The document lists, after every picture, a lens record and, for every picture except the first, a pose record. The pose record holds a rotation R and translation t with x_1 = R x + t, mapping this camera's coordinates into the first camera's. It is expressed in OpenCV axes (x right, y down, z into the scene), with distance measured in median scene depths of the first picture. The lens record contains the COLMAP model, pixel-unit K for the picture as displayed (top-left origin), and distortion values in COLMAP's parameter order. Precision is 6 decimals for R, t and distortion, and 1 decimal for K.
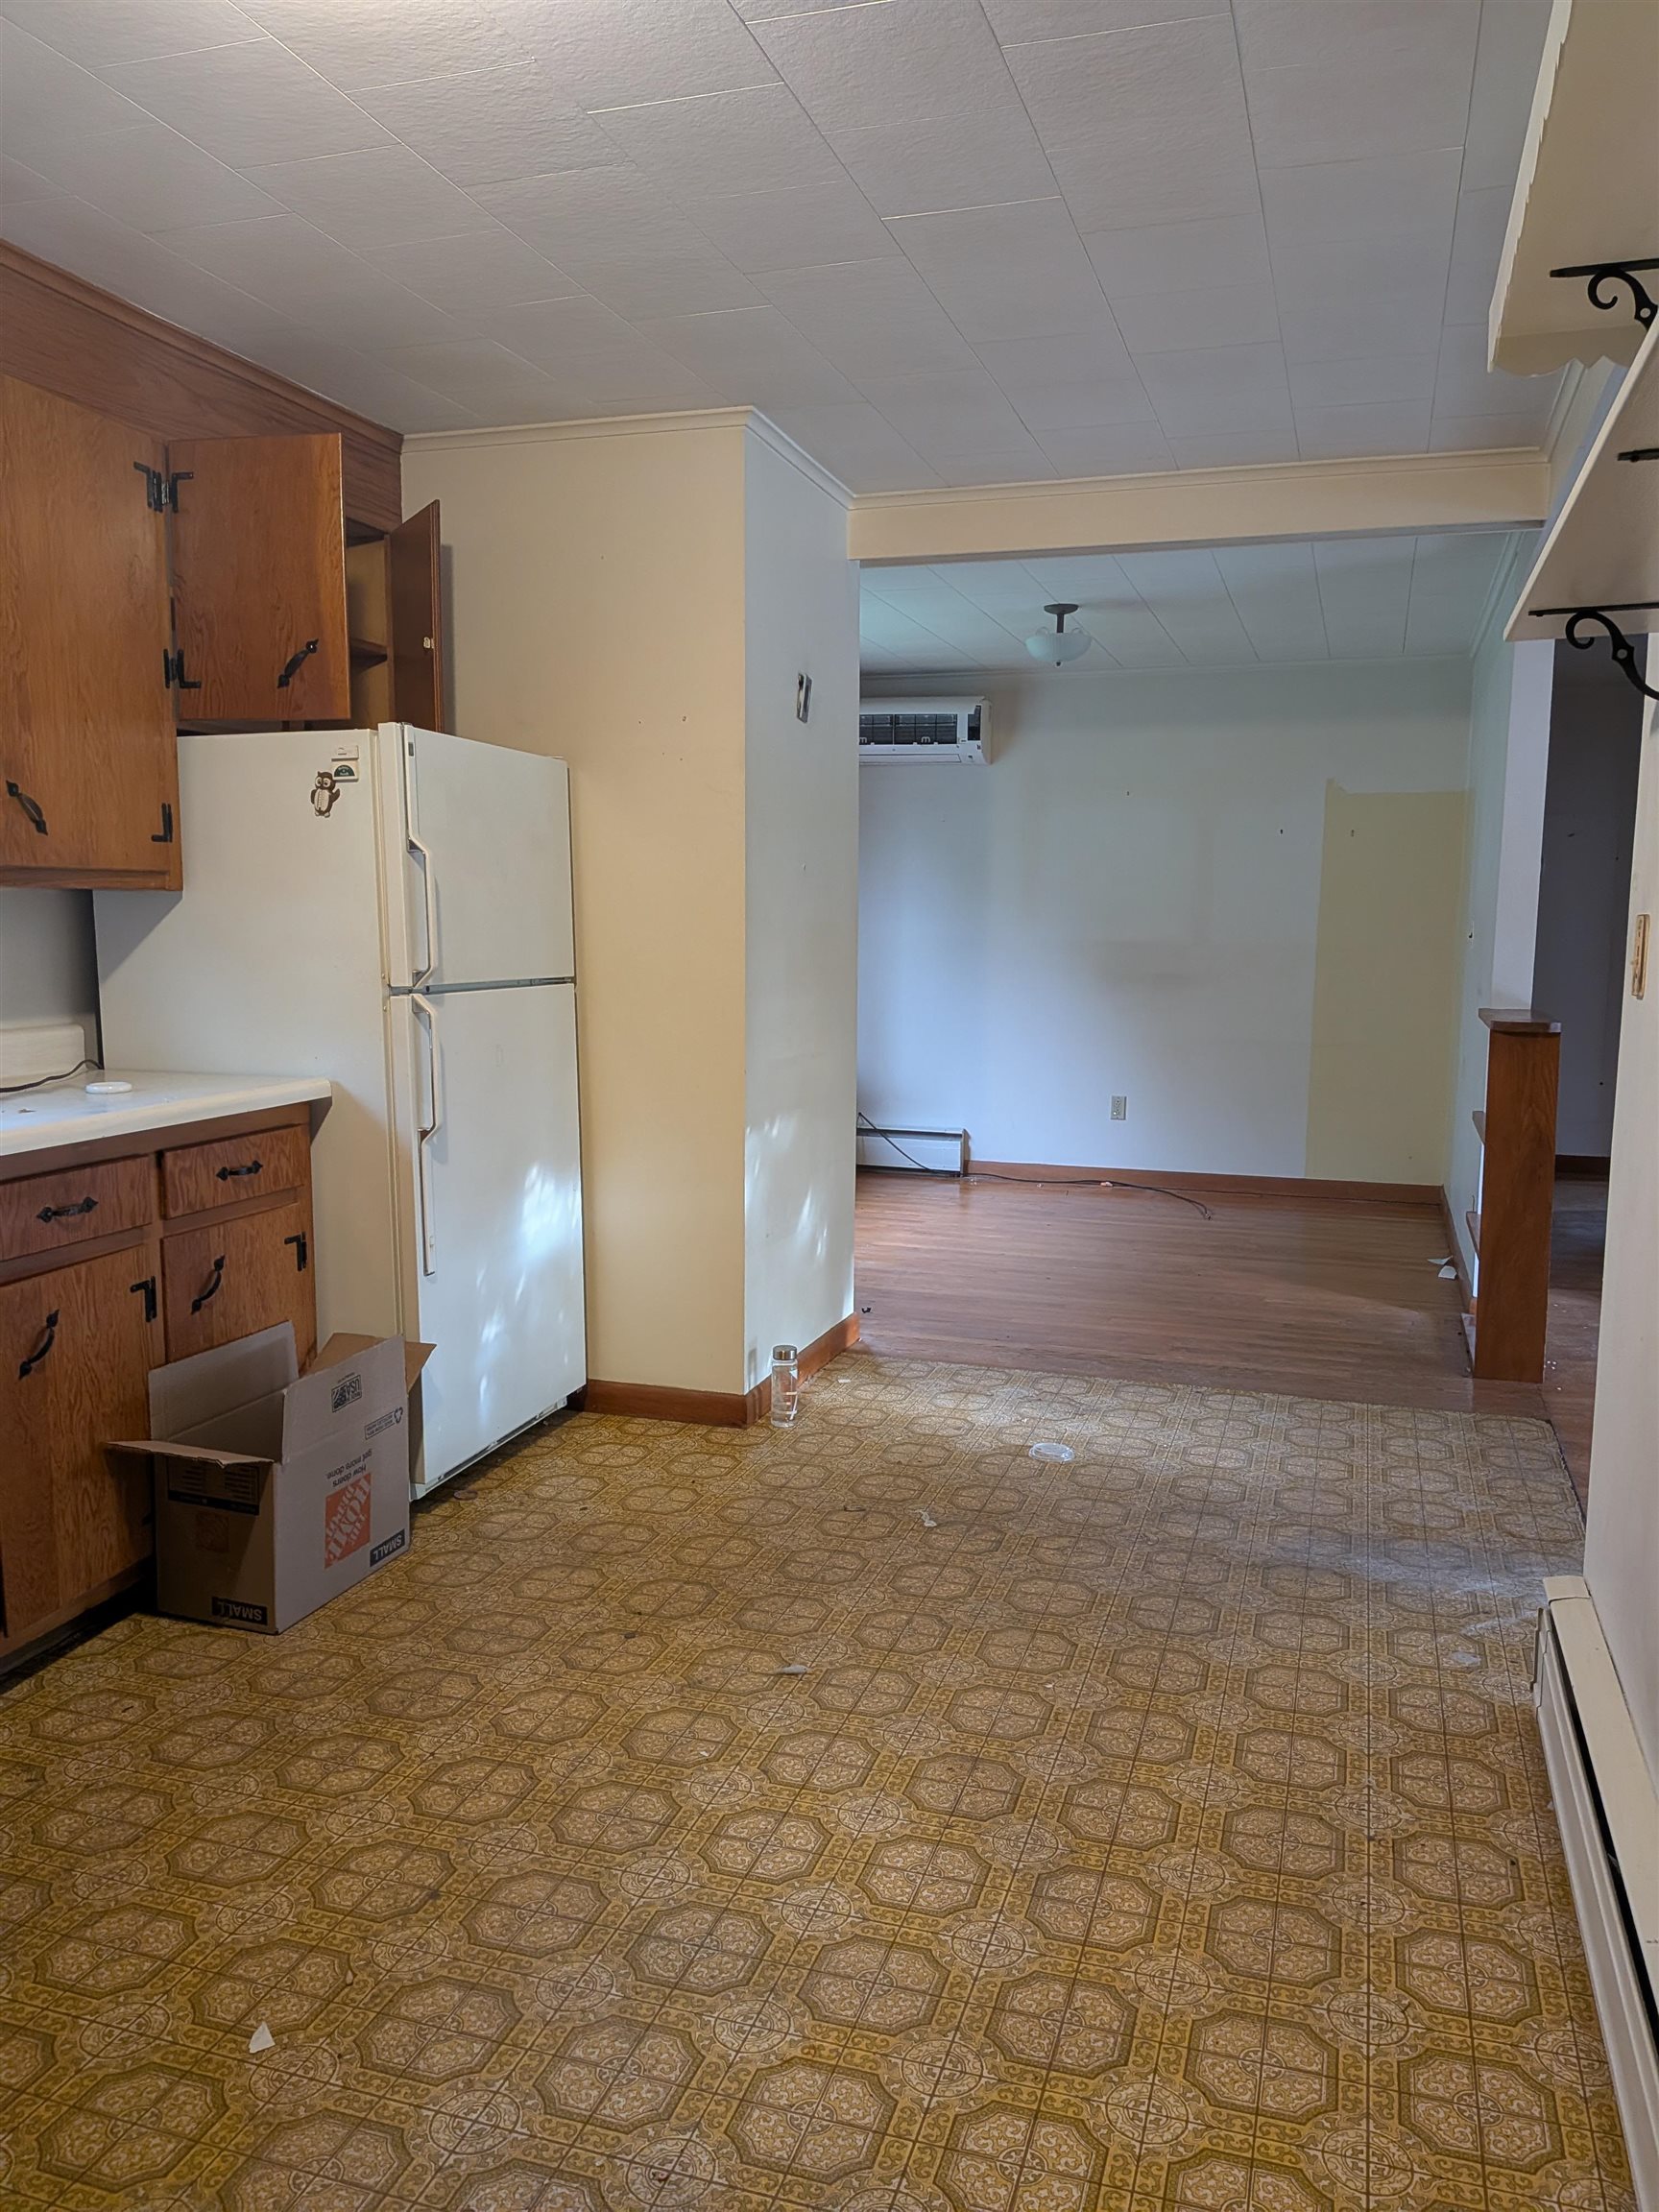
lens RADIAL K [[1571.6, 0, 834.5], [0, 1571.6, 1101.0], [0, 0, 1]] dist [0.016932, -0.042507]
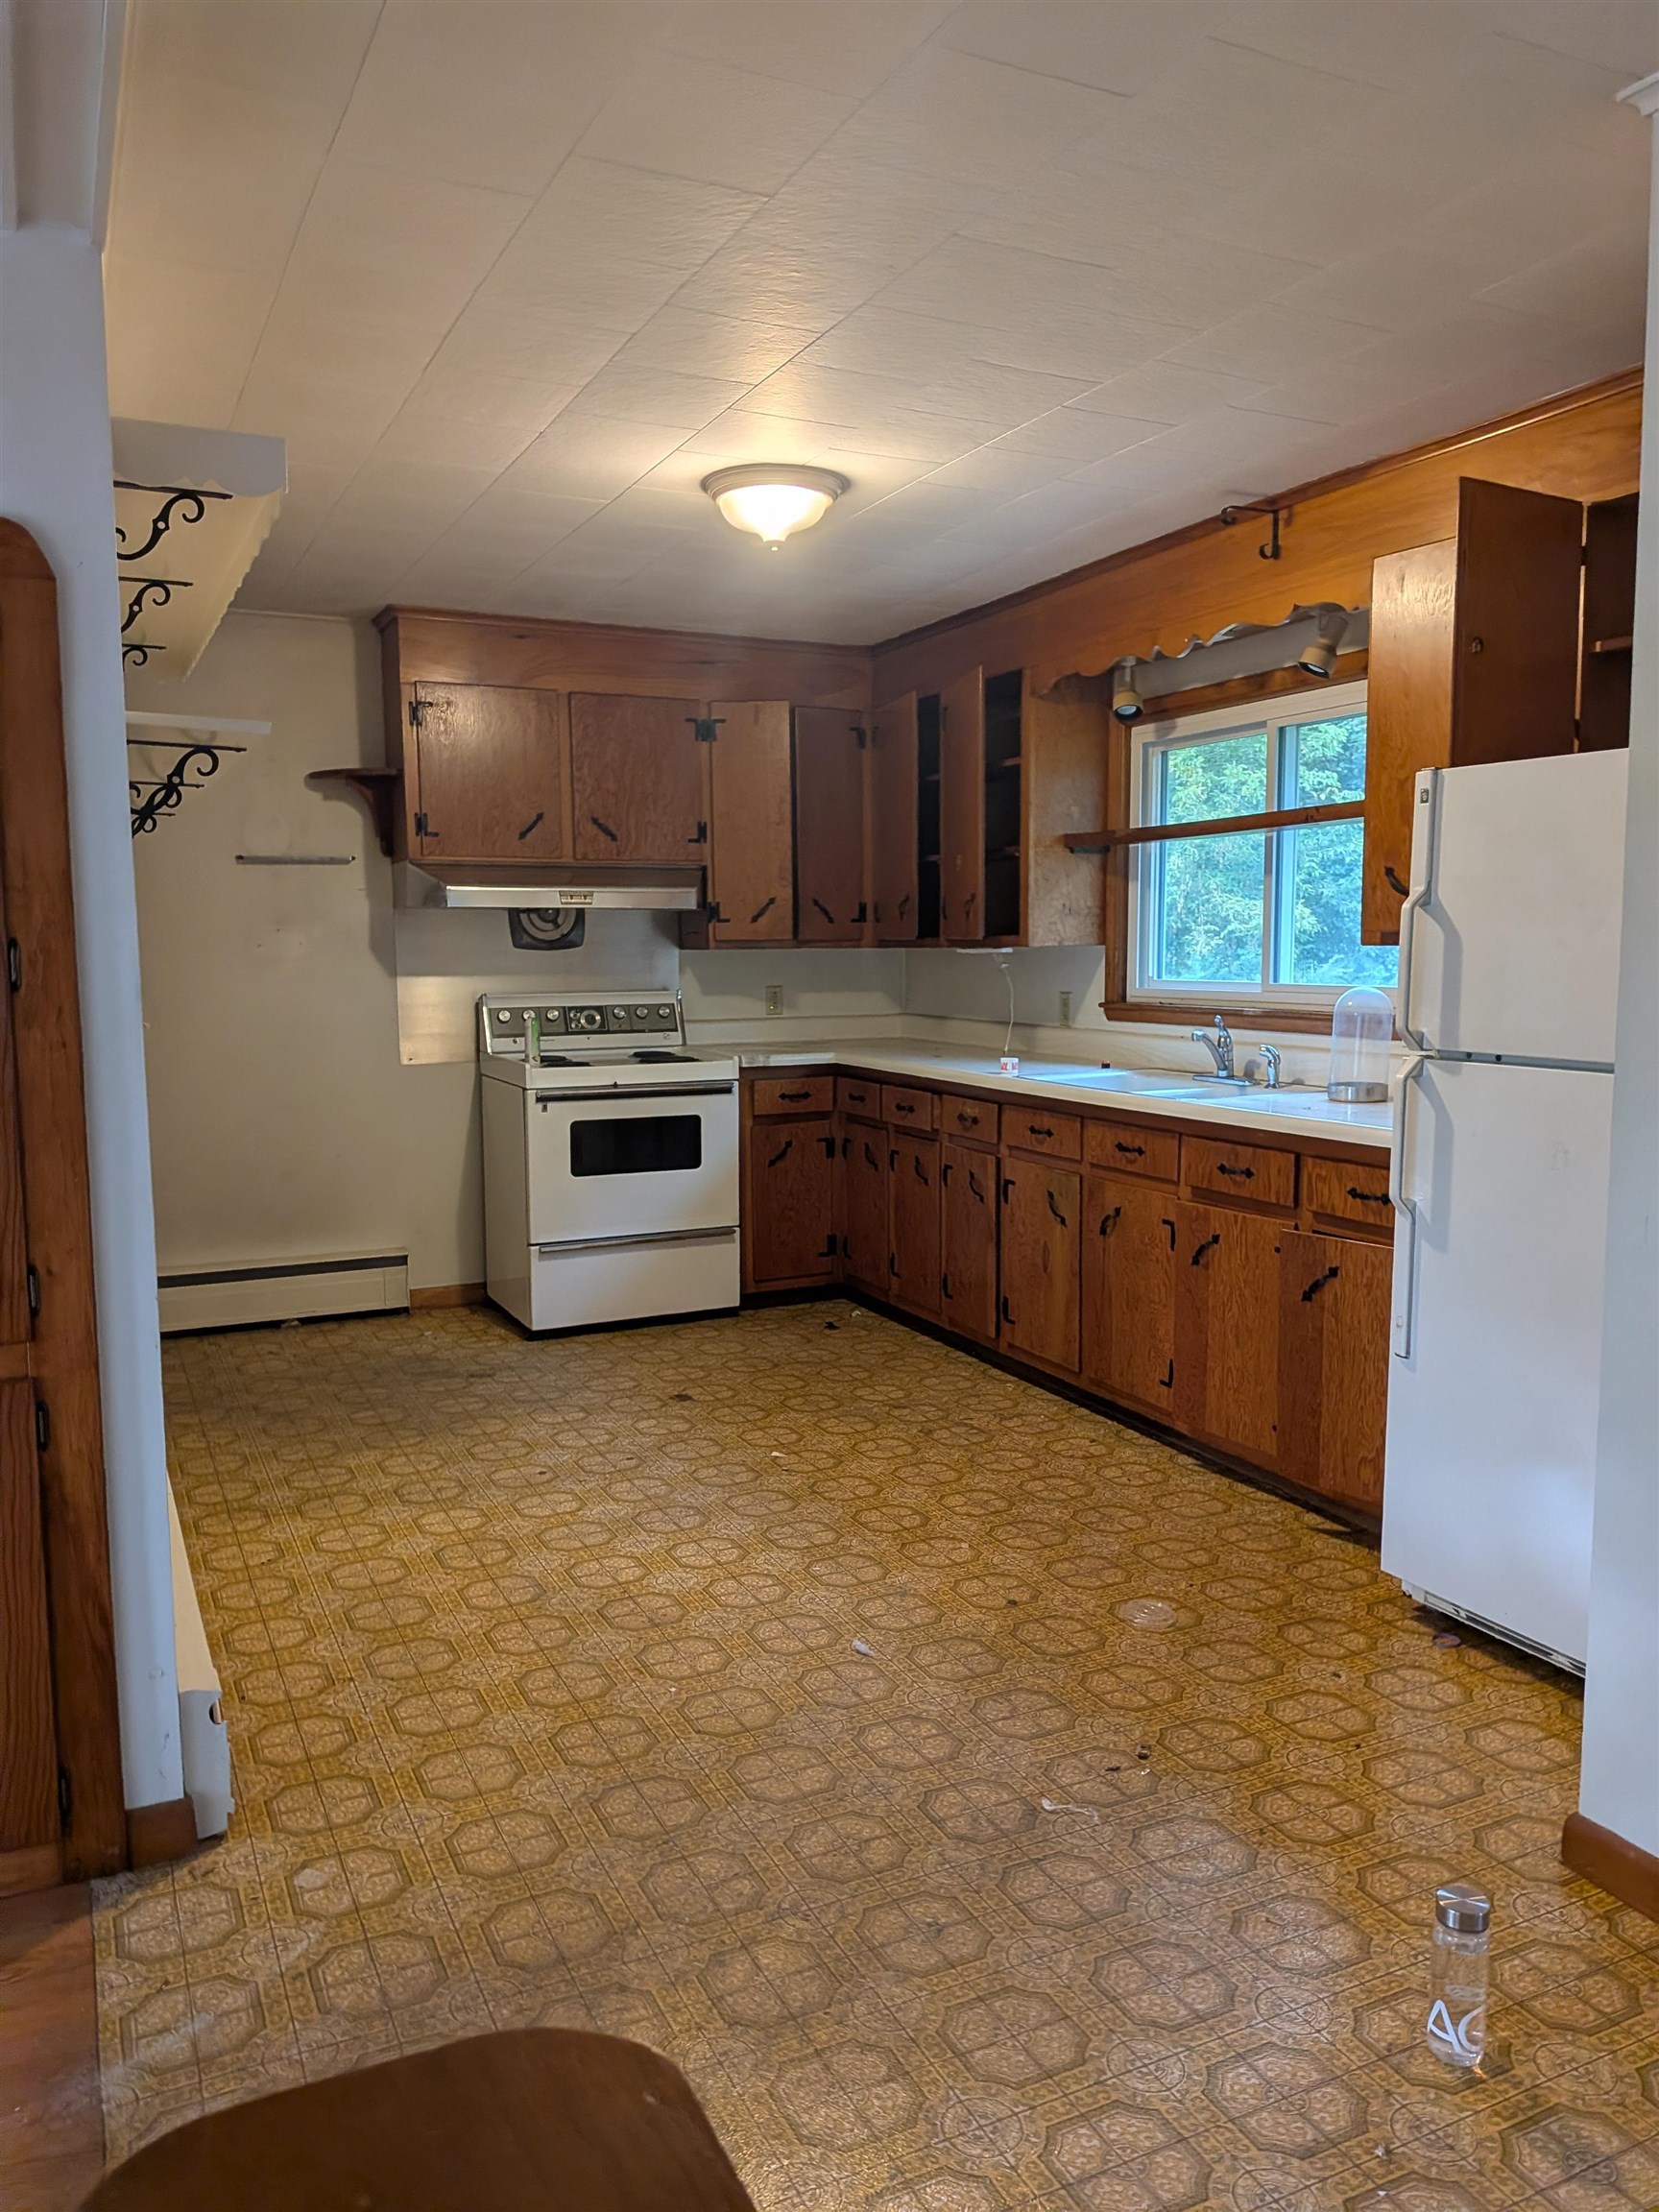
lens RADIAL K [[1571.6, 0, 876.6], [0, 1571.6, 1111.3], [0, 0, 1]] dist [0.016932, -0.042507]
pose [[-0.693345, 0.076744, -0.716507, 0.822756], [-0.087721, 0.977929, 0.189630, -0.244198], [0.715246, 0.194332, -0.671311, 1.838071]]
